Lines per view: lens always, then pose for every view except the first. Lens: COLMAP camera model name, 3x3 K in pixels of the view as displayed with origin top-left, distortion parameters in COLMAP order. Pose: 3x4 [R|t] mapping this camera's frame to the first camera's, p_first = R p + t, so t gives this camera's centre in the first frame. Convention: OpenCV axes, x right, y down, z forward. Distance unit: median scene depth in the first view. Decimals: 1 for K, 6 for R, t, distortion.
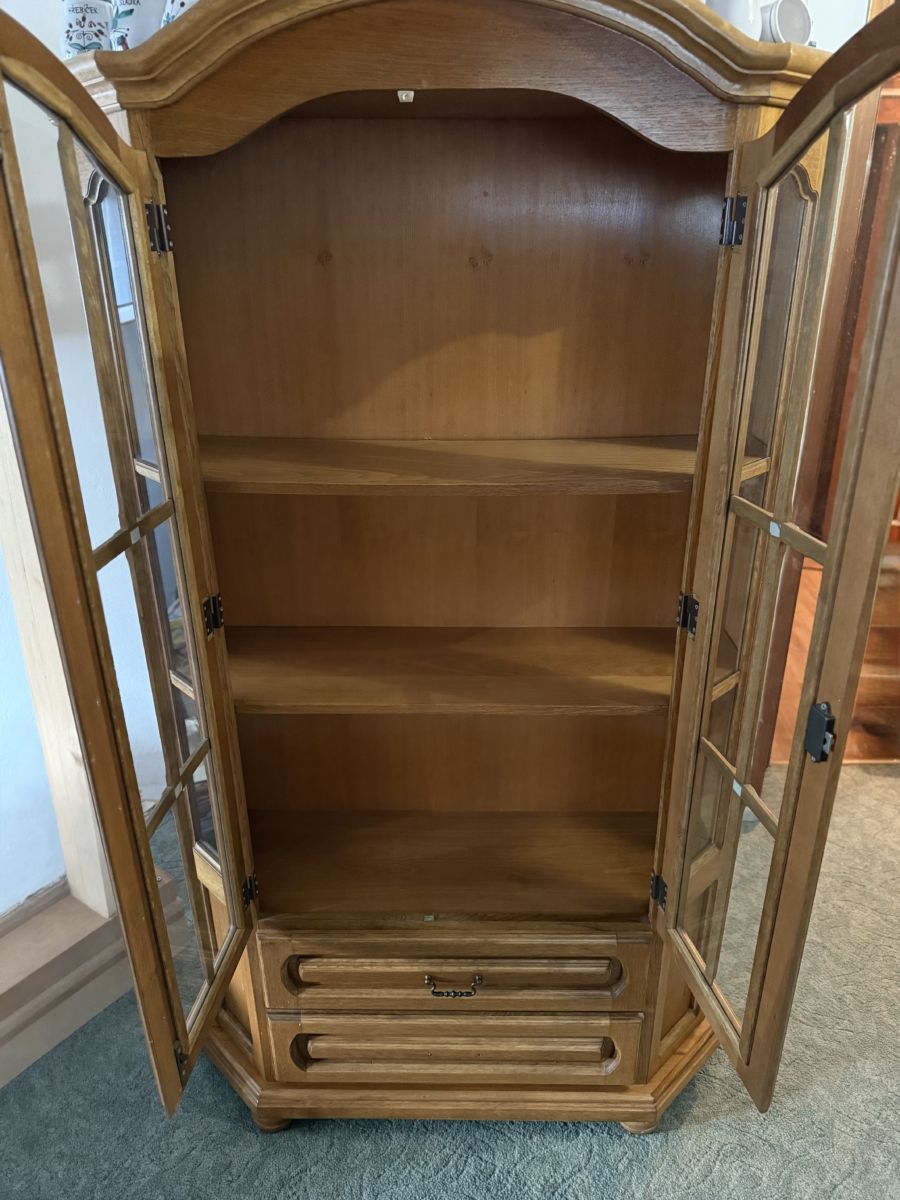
lens RADIAL K [[835.7, 0, 454.8], [0, 835.7, 597.6], [0, 0, 1]] dist [-0.020539, 0.006188]
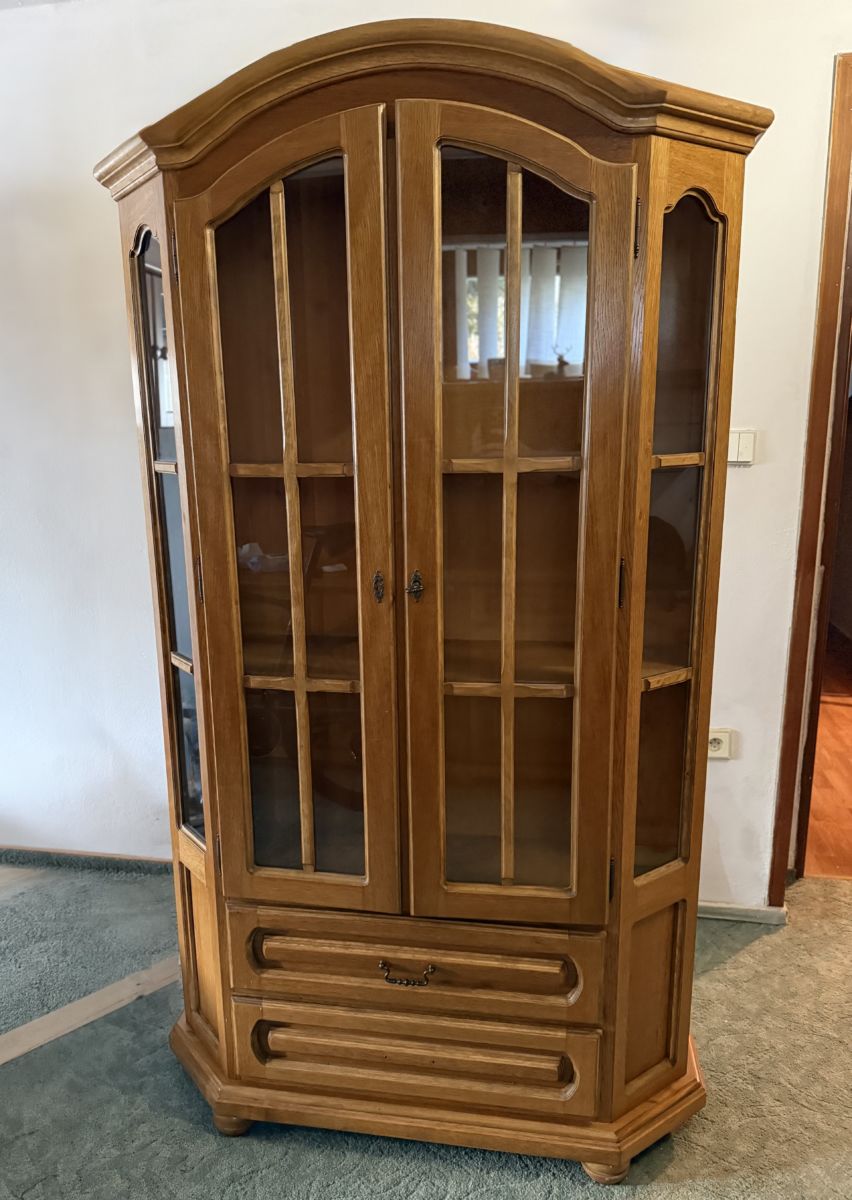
lens RADIAL K [[886.1, 0, 381.2], [0, 886.1, 638.4], [0, 0, 1]] dist [-0.006644, -0.010068]
pose [[0.985557, 0.026694, -0.167227, 0.130122], [-0.054791, 0.984647, -0.165736, 0.229741], [0.160235, 0.172504, 0.971888, -0.123270]]
